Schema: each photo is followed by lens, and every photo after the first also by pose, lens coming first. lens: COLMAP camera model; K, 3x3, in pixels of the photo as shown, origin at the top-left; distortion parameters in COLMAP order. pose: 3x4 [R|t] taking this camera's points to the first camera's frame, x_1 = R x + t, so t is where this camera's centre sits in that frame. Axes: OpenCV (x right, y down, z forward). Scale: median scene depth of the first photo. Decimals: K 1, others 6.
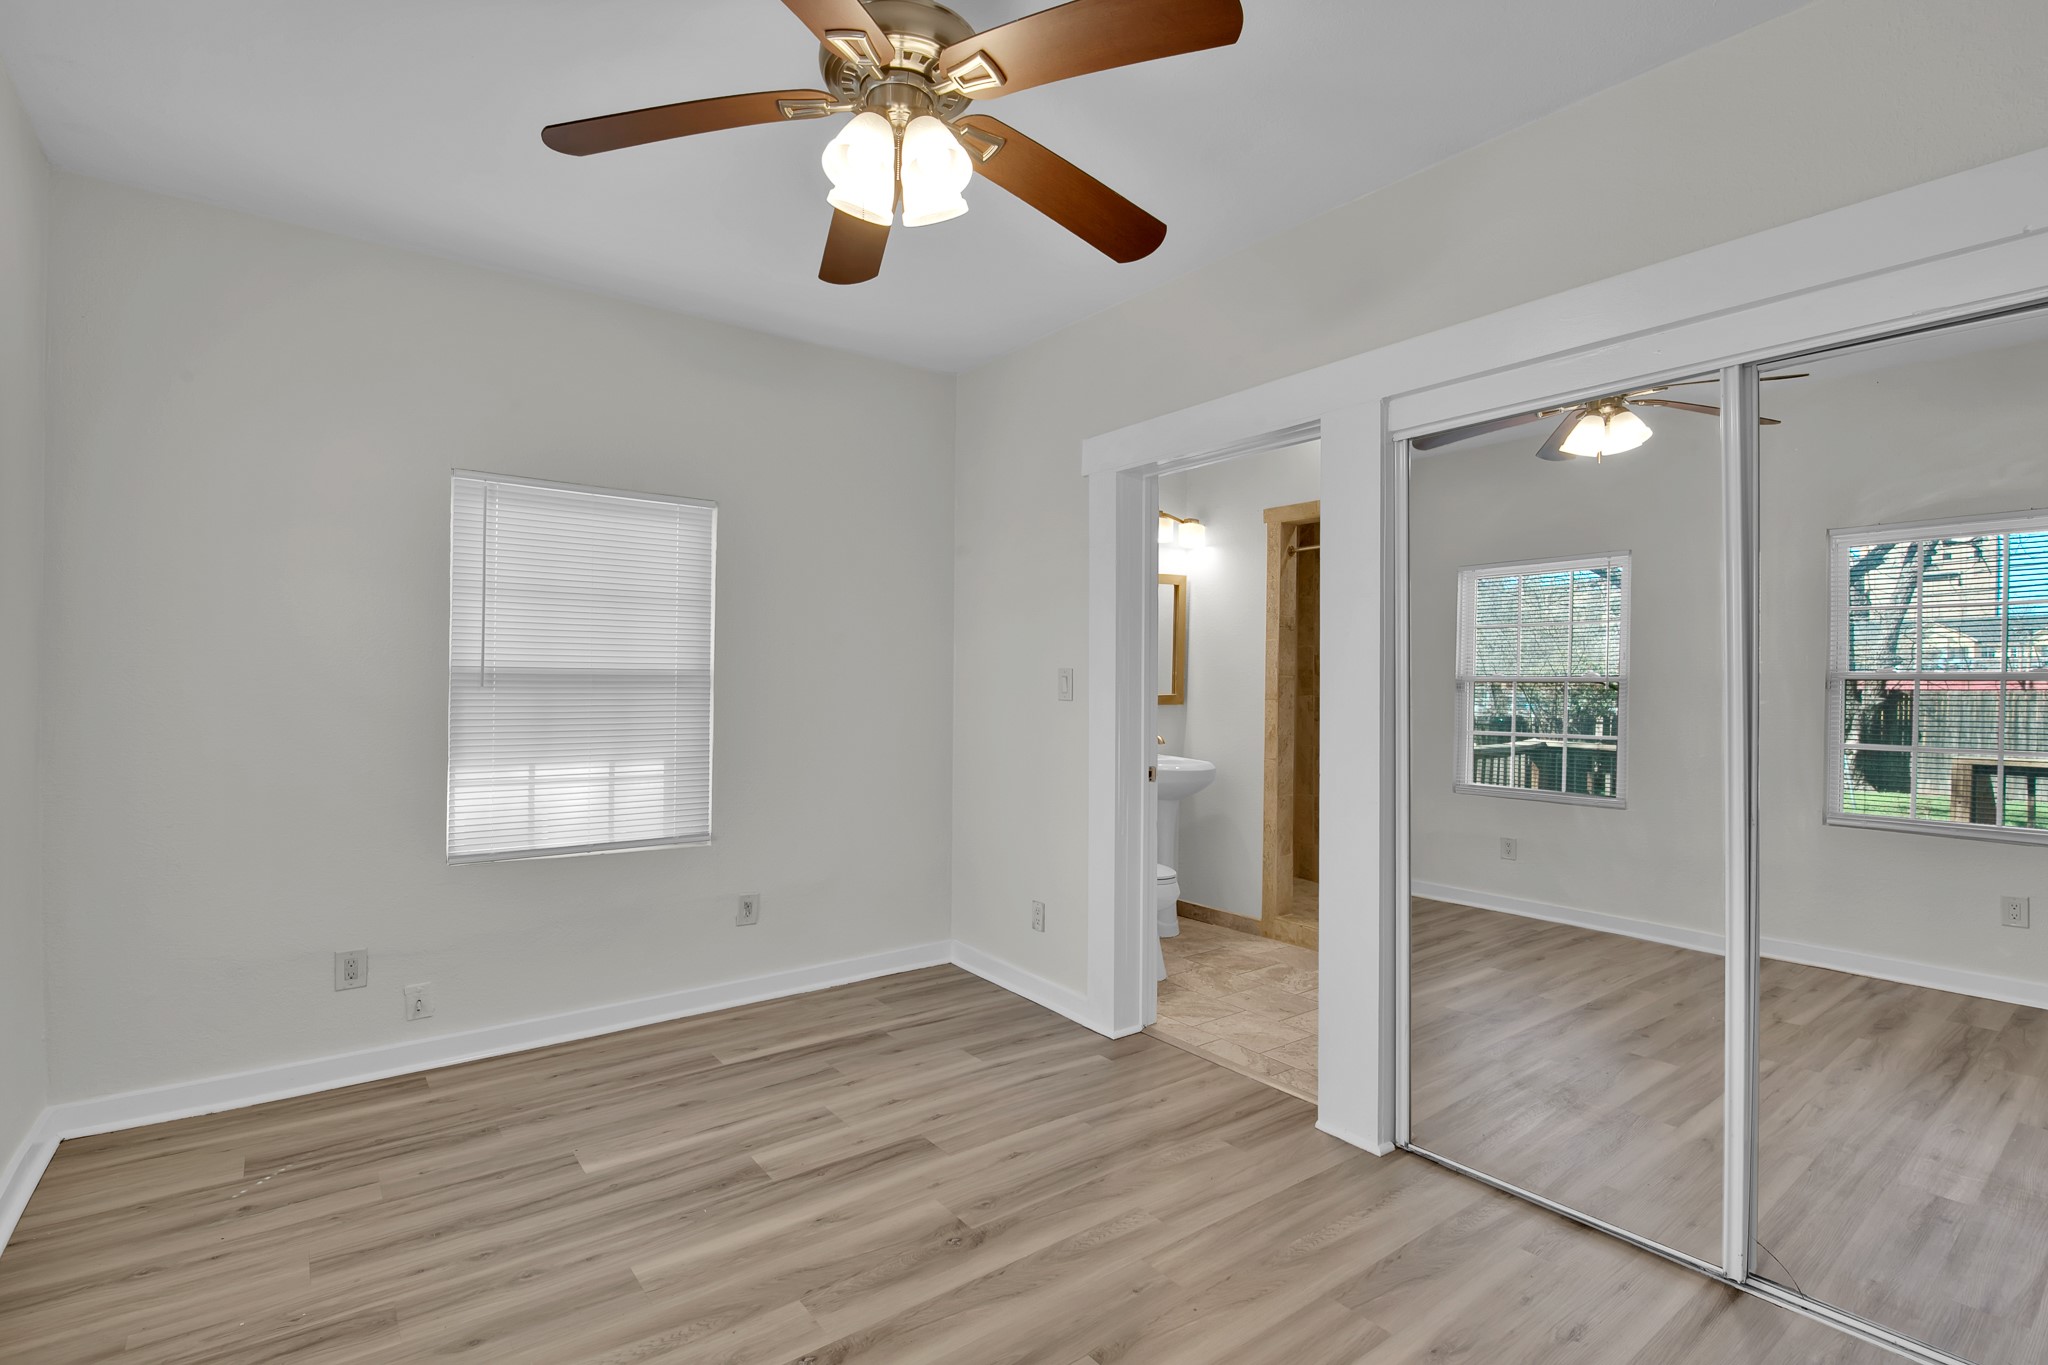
lens RADIAL K [[952.7, 0, 1036.0], [0, 952.7, 671.6], [0, 0, 1]] dist [0.000901, -0.011254]
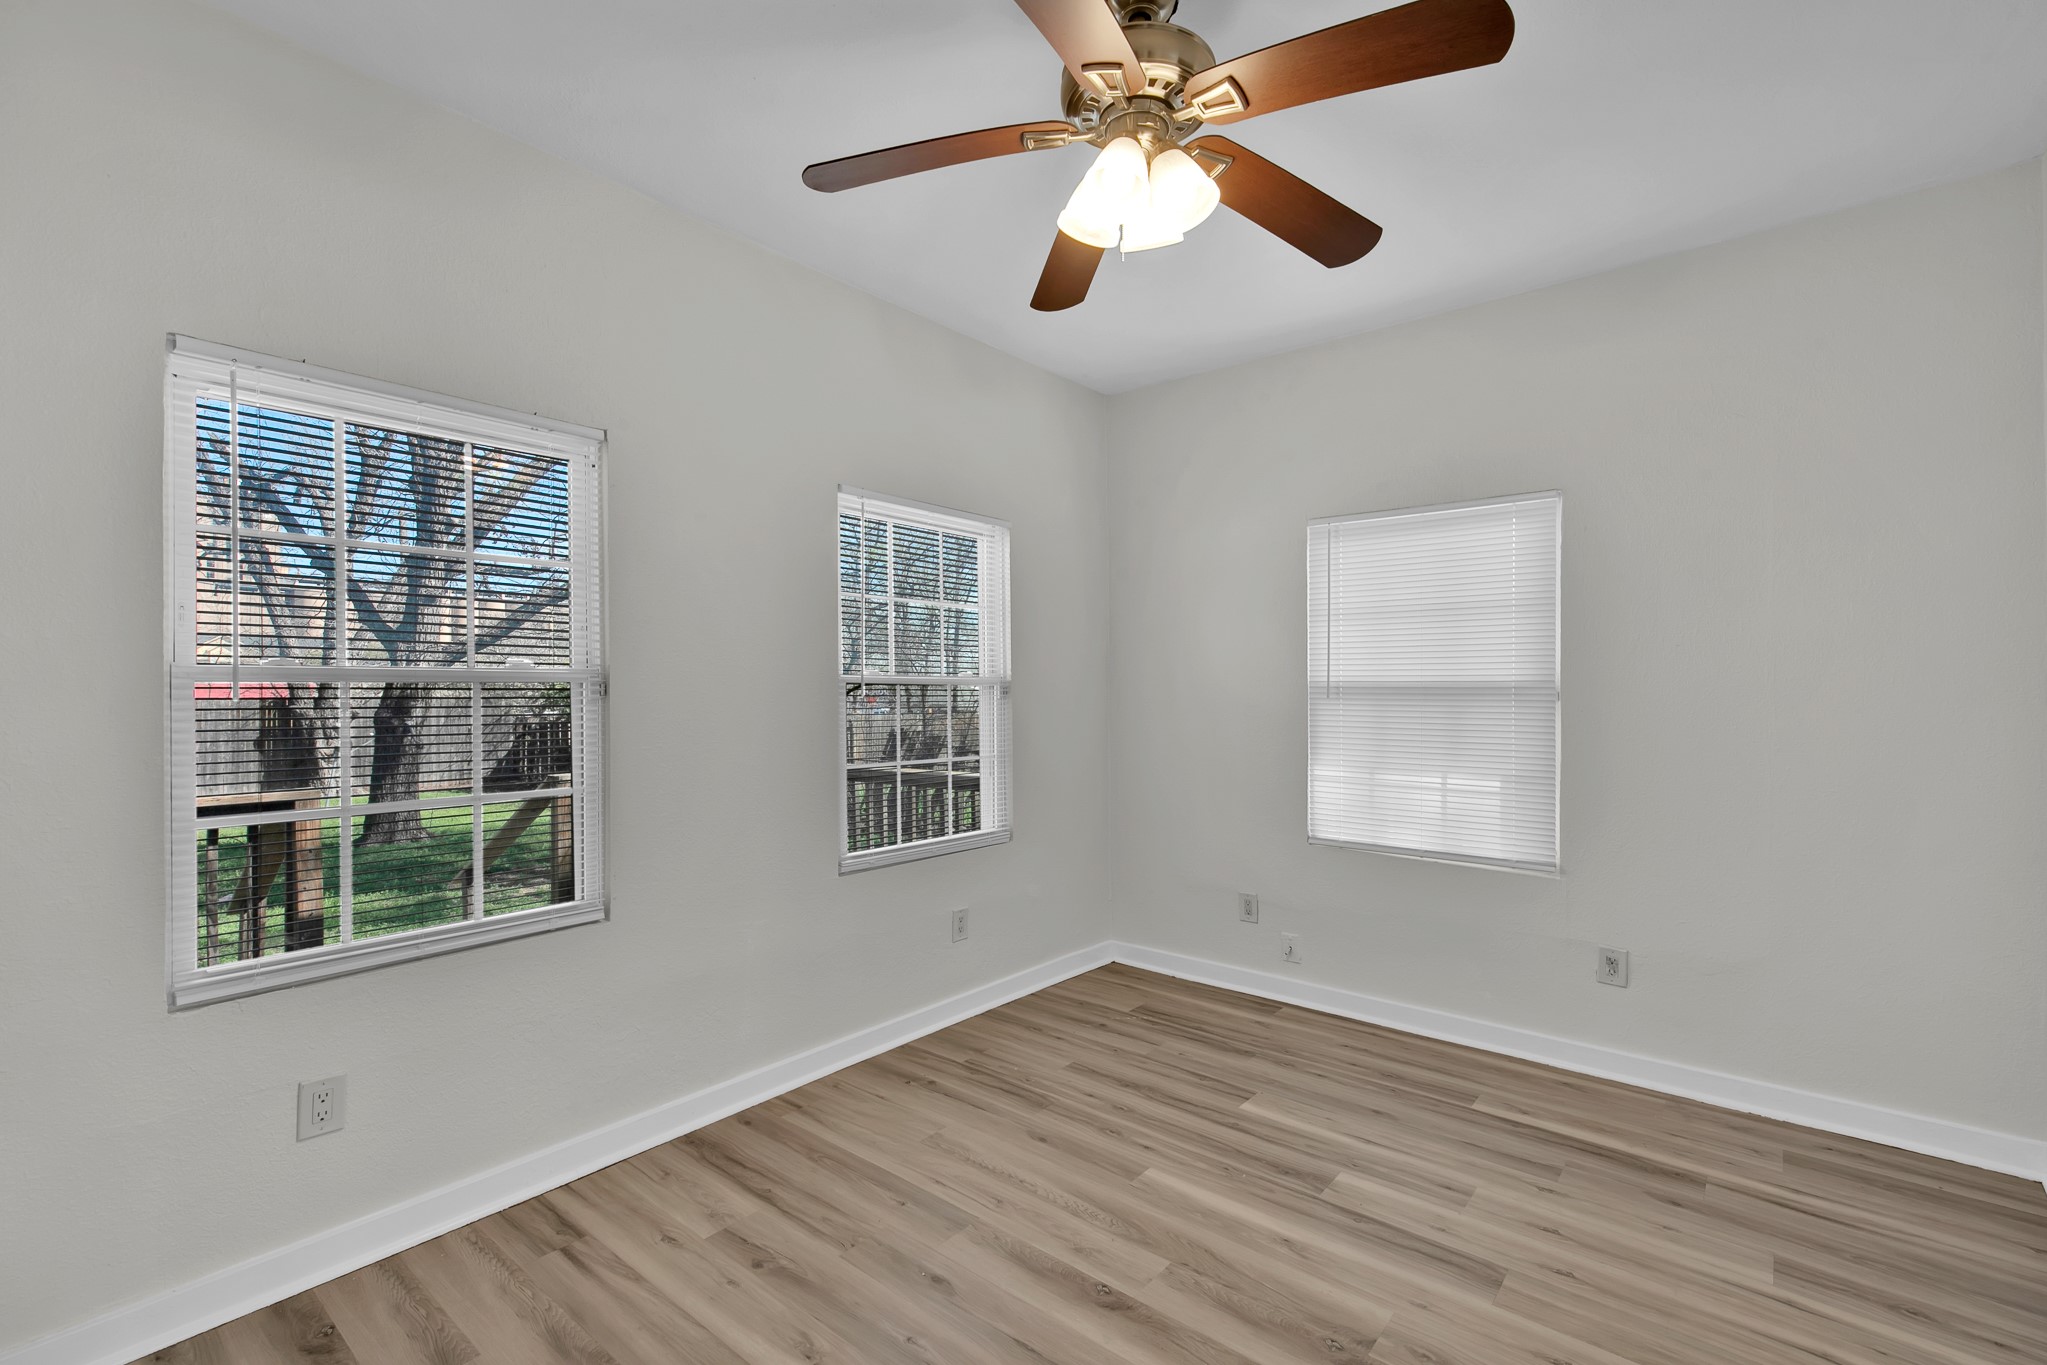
lens RADIAL K [[908.5, 0, 990.0], [0, 908.5, 690.1], [0, 0, 1]] dist [0.027596, -0.009687]
pose [[0.202040, -0.007284, -0.979350, 0.486885], [0.007585, 0.999954, -0.005872, 0.010052], [0.979348, -0.006242, 0.202086, 0.391432]]
